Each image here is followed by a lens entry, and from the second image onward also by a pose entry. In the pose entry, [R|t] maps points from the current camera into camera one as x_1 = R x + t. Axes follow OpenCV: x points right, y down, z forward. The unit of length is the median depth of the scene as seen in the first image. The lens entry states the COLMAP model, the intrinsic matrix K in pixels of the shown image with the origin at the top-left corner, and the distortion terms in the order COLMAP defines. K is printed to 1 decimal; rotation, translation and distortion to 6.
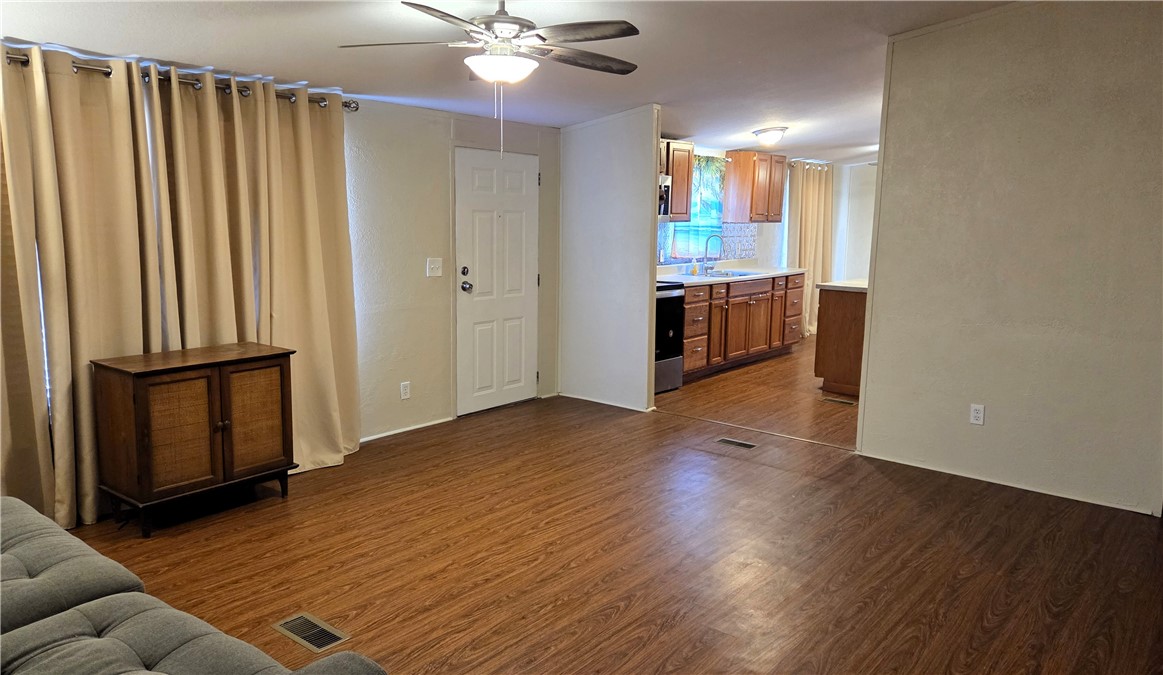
lens RADIAL K [[824.2, 0, 581.5], [0, 824.2, 337.5], [0, 0, 1]] dist [0.044182, -0.000778]
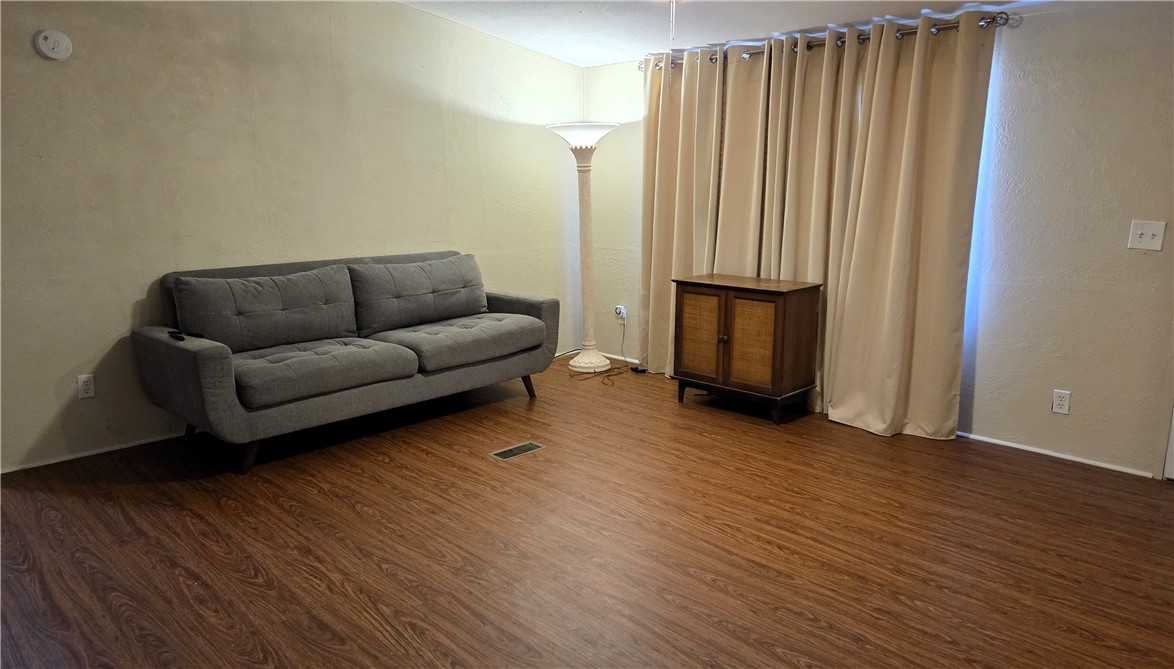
lens RADIAL K [[789.1, 0, 603.7], [0, 789.1, 339.5], [0, 0, 1]] dist [0.094743, -0.093824]
pose [[-0.103745, 0.183181, -0.977590, 0.731679], [-0.153697, 0.968134, 0.197720, -0.097005], [0.982657, 0.170765, -0.072285, 0.918556]]
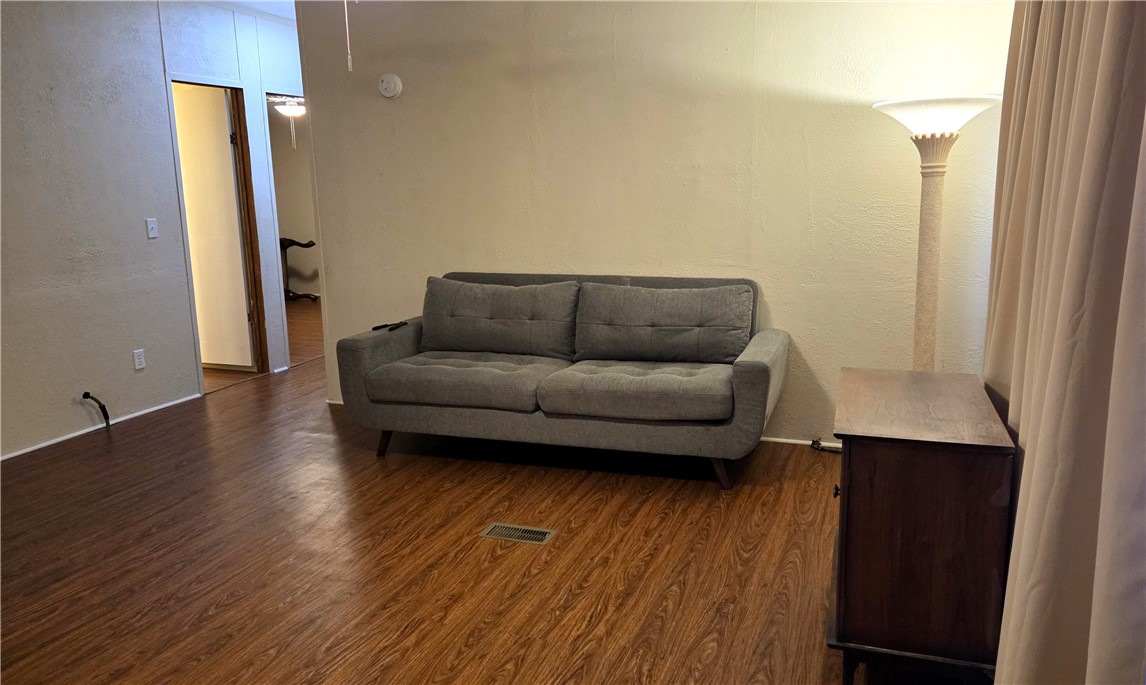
lens RADIAL K [[821.8, 0, 593.9], [0, 821.8, 340.7], [0, 0, 1]] dist [0.044672, -0.006340]
pose [[-0.935884, 0.063044, -0.346622, -0.034267], [-0.057870, 0.942986, 0.327762, -0.210014], [0.347523, 0.326806, -0.878878, 1.476478]]
